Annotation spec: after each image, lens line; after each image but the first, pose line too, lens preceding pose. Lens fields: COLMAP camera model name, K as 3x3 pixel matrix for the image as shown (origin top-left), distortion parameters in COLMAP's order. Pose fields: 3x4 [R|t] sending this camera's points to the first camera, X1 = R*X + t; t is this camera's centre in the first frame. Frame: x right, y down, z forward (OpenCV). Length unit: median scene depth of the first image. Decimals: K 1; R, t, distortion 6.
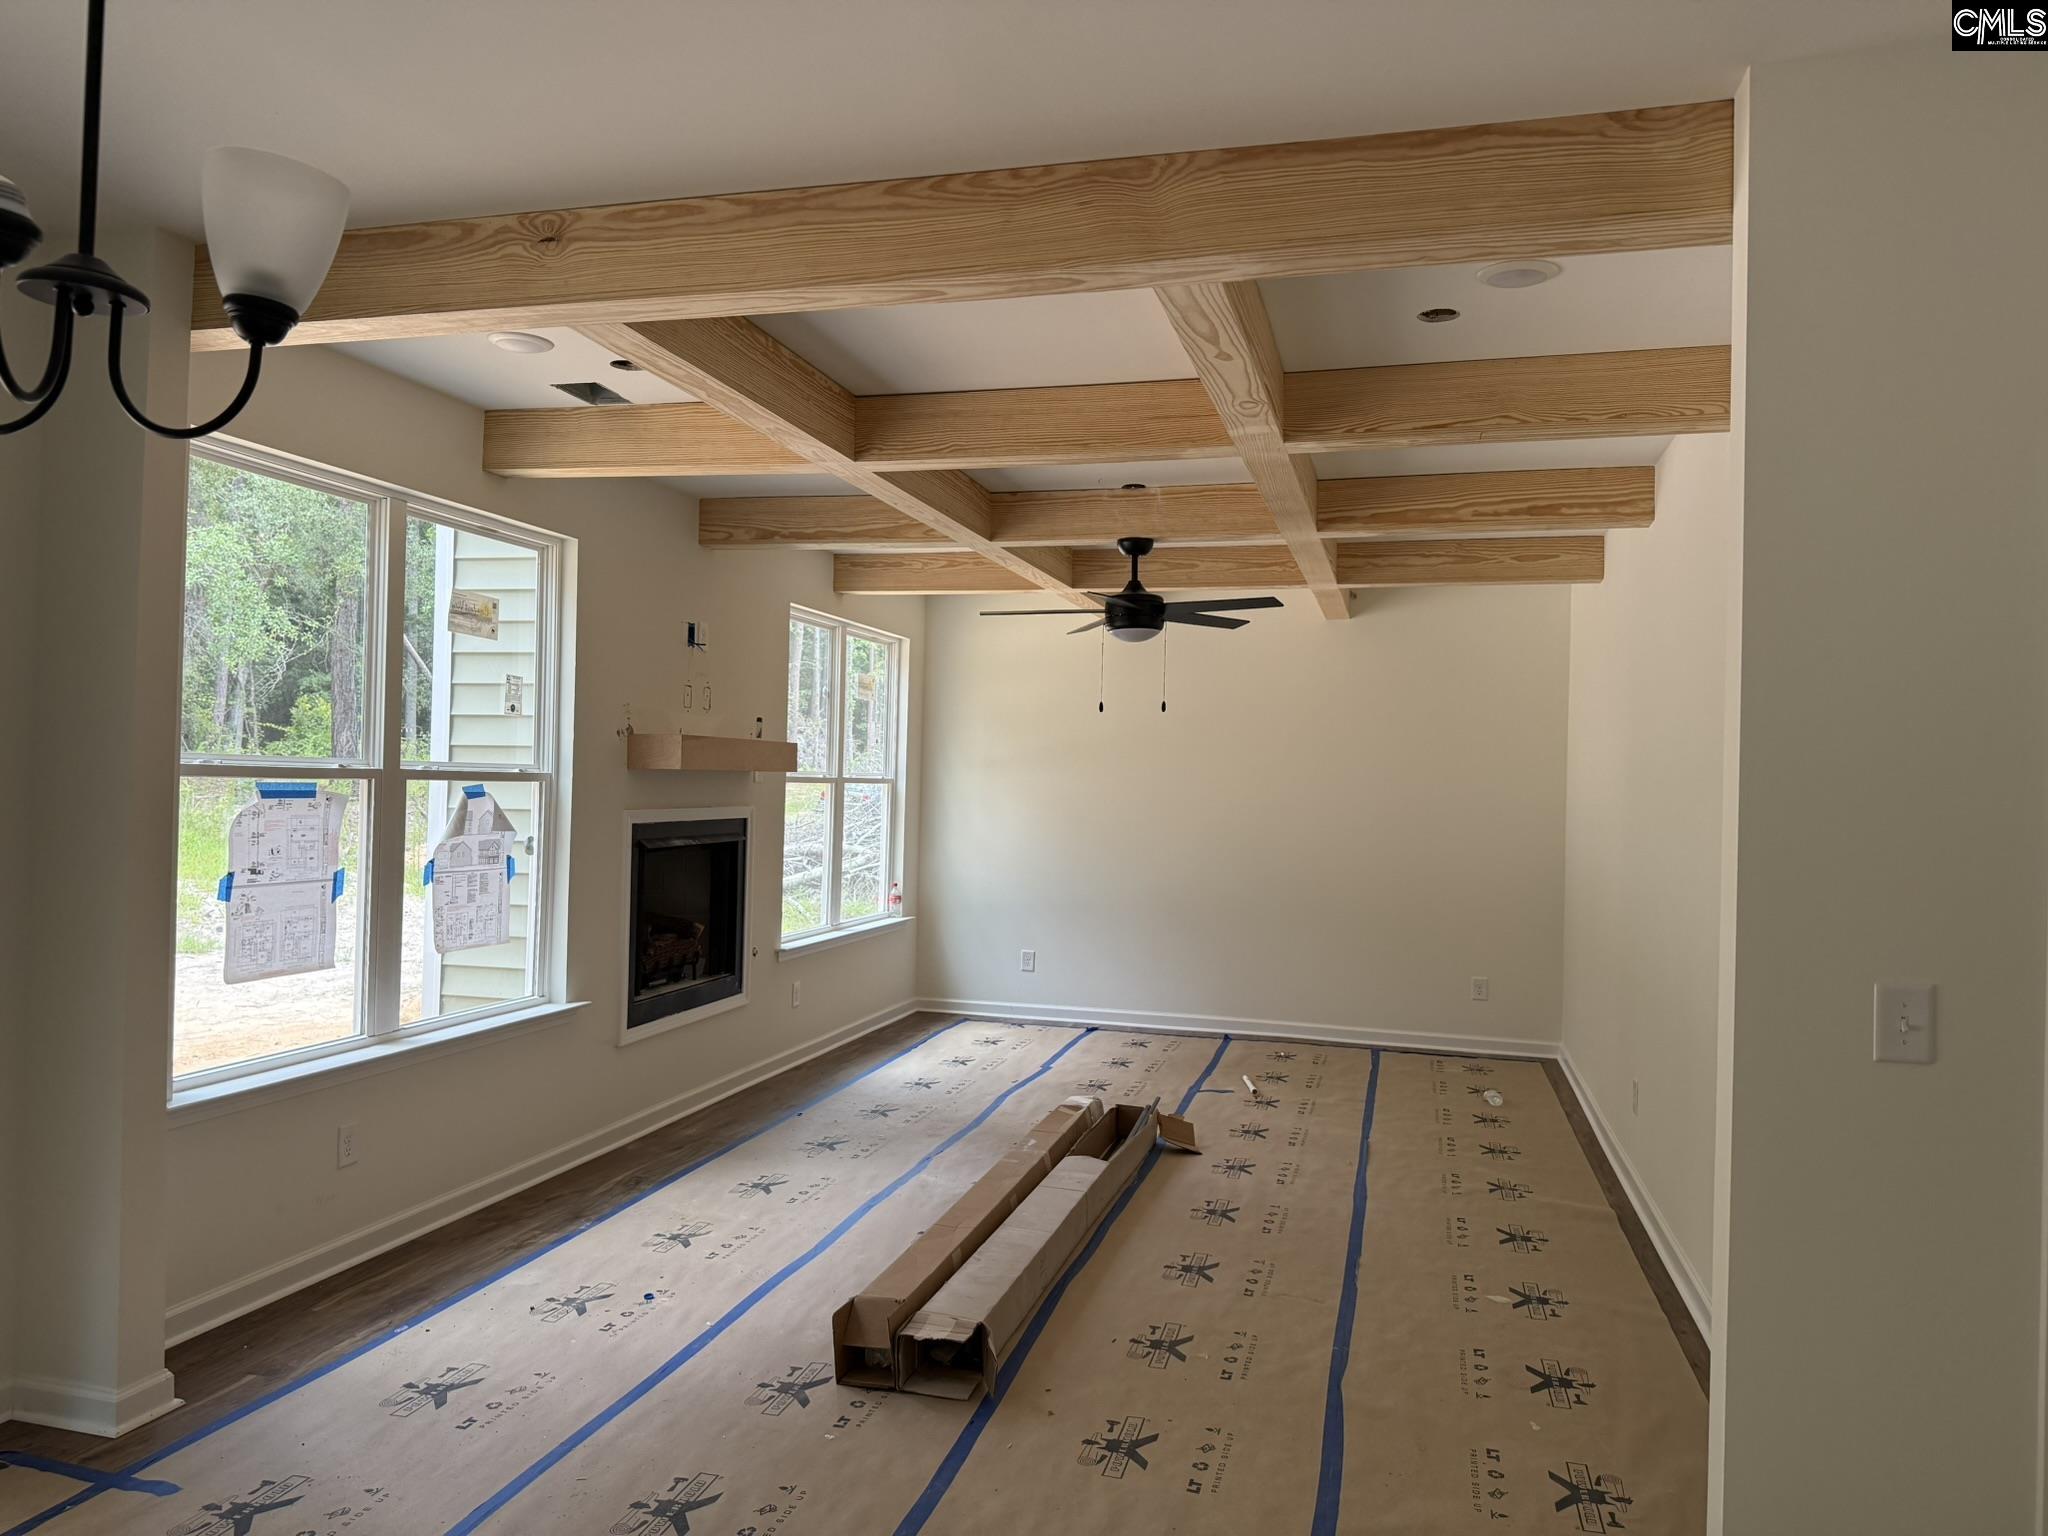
lens RADIAL K [[1454.5, 0, 1021.8], [0, 1454.5, 768.6], [0, 0, 1]] dist [0.022223, -0.019345]
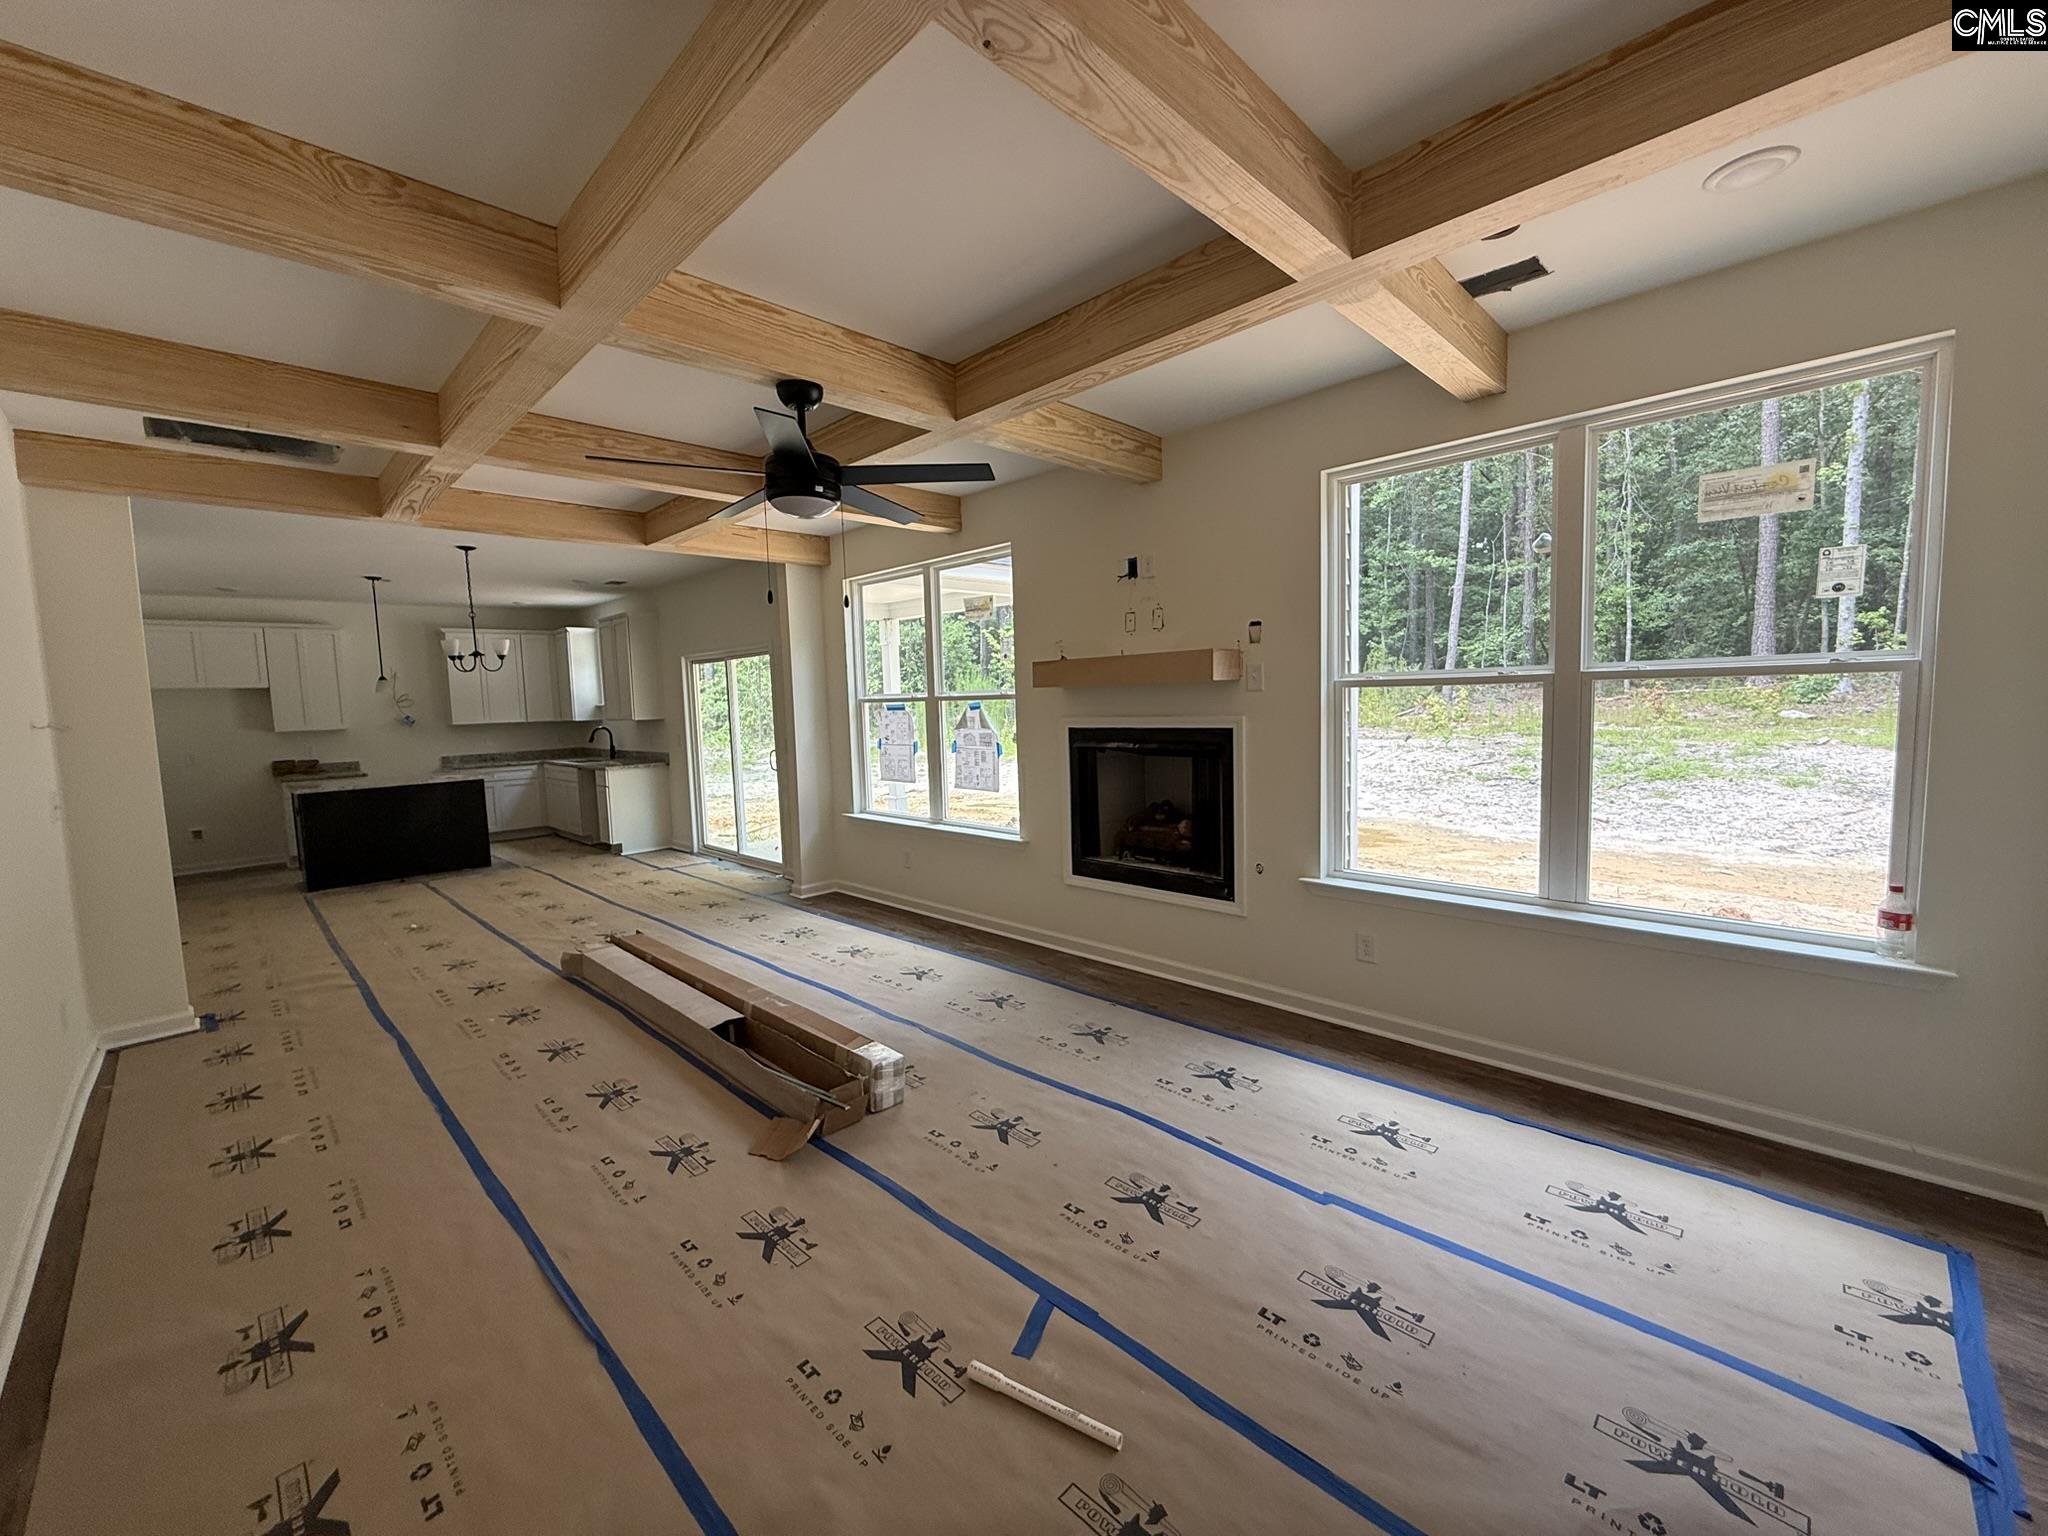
lens RADIAL K [[817.6, 0, 1016.3], [0, 817.6, 765.4], [0, 0, 1]] dist [0.002067, -0.000558]
pose [[-0.499986, 0.068405, -0.863328, 0.479421], [0.029504, 0.997642, 0.061960, 0.027041], [0.865531, 0.005508, -0.500826, 1.514728]]
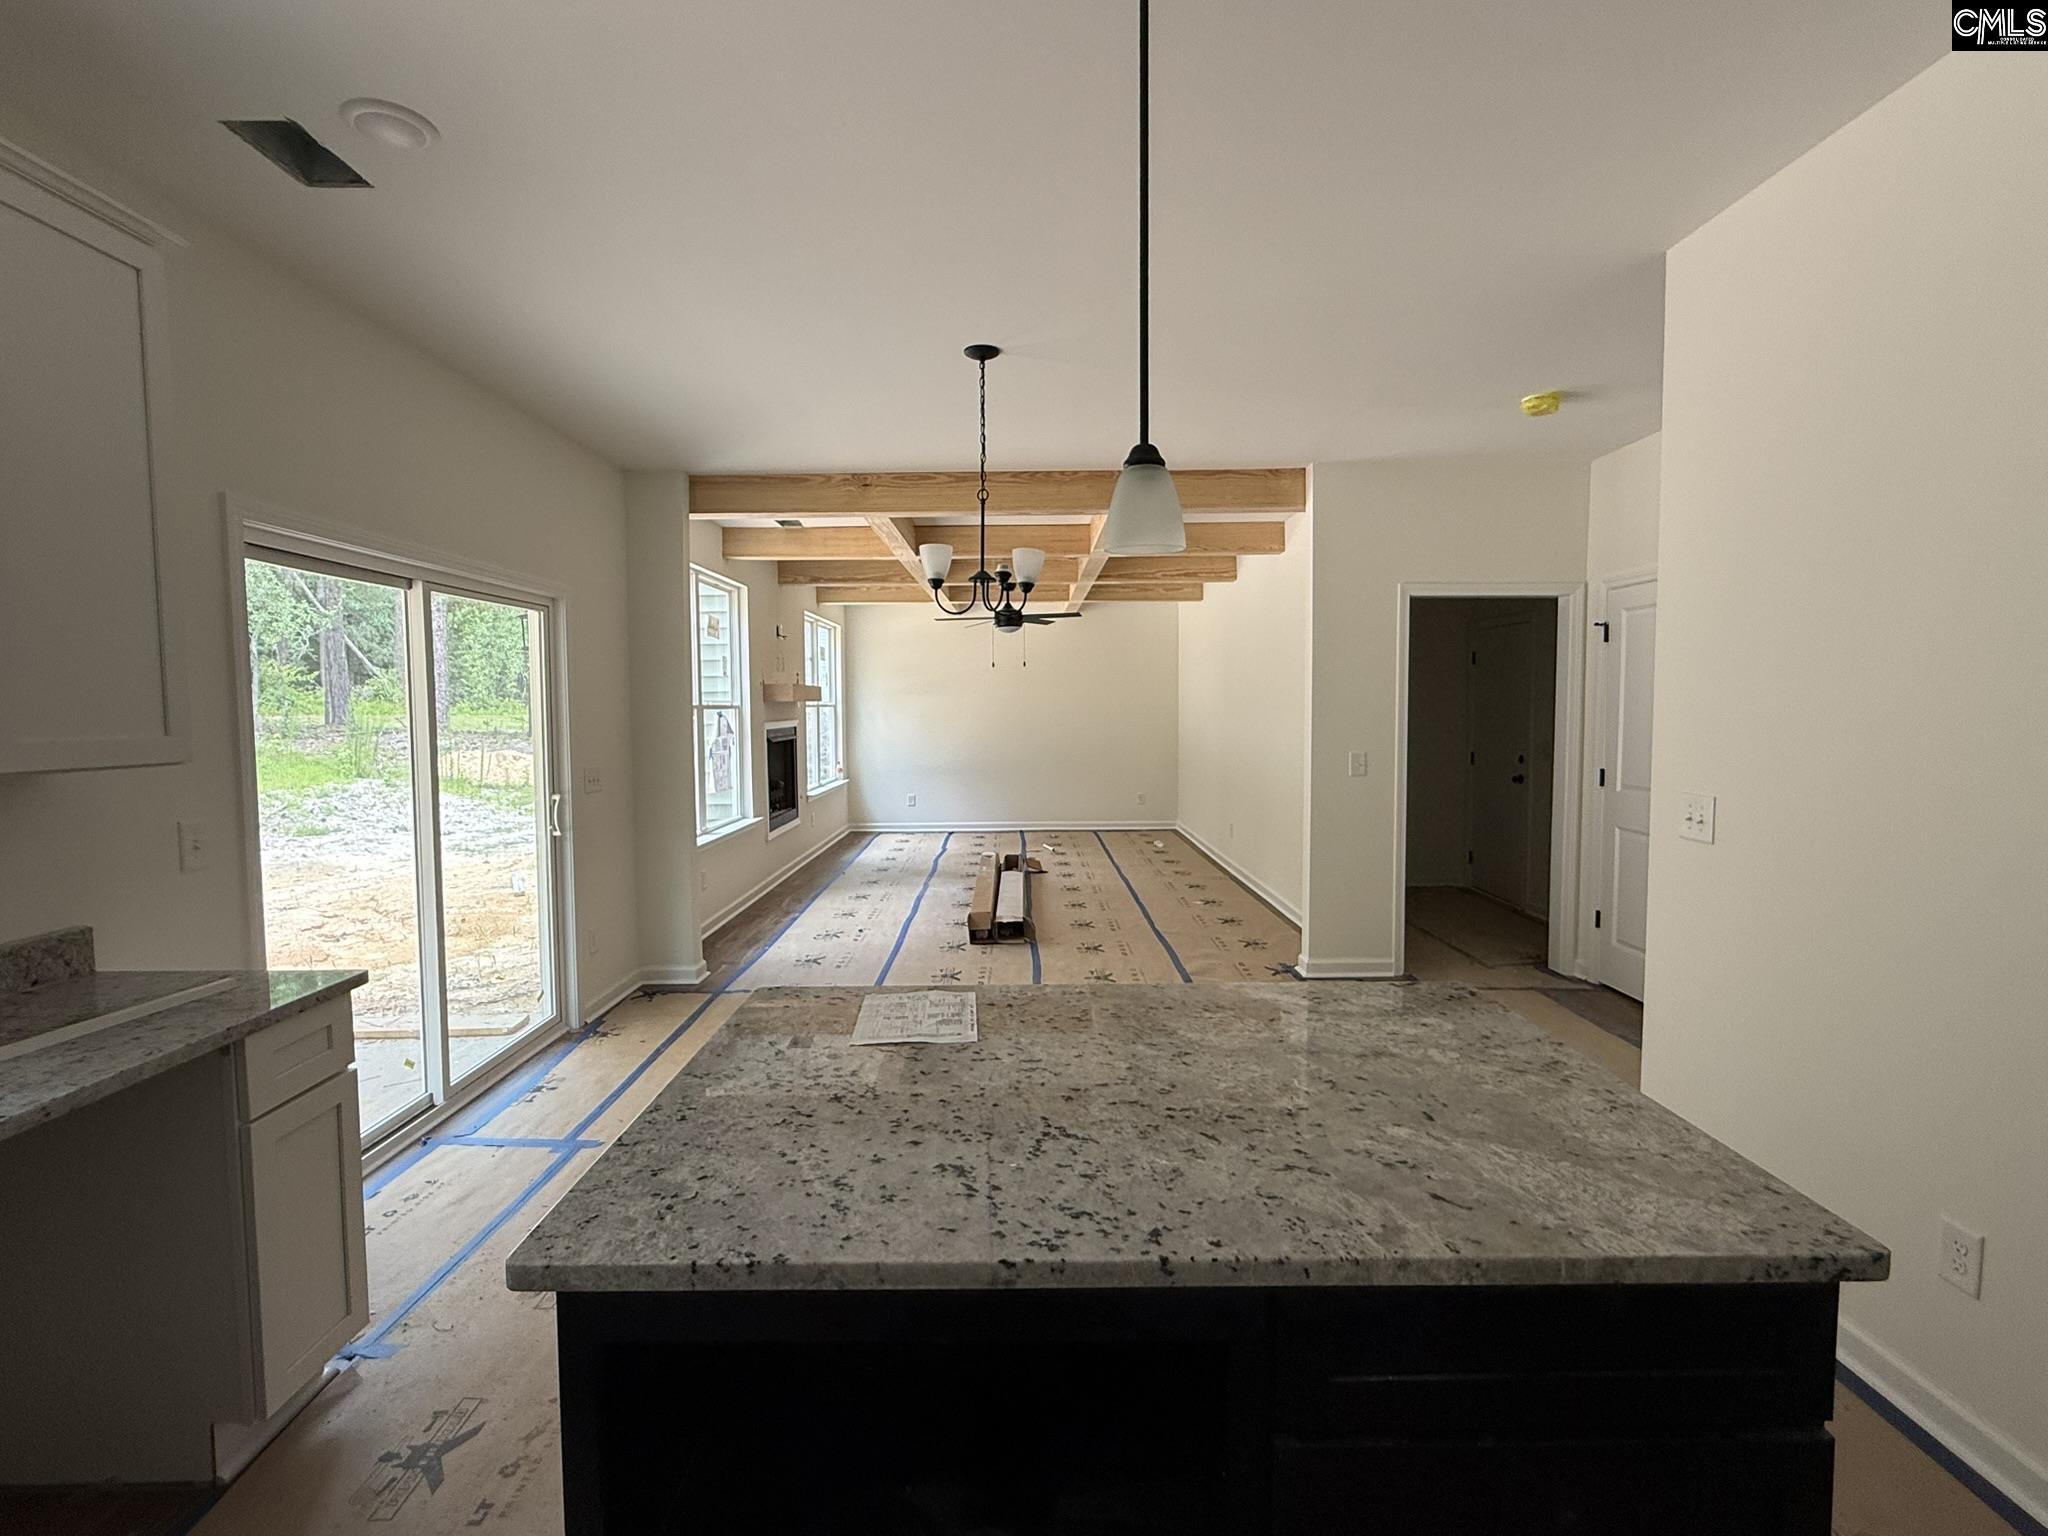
lens RADIAL K [[978.8, 0, 1019.8], [0, 978.8, 764.4], [0, 0, 1]] dist [0.001055, -0.000105]
pose [[0.963733, -0.049314, 0.262274, -0.322954], [0.030755, 0.996754, 0.074407, -0.004079], [-0.265092, -0.063642, 0.962121, -0.419621]]
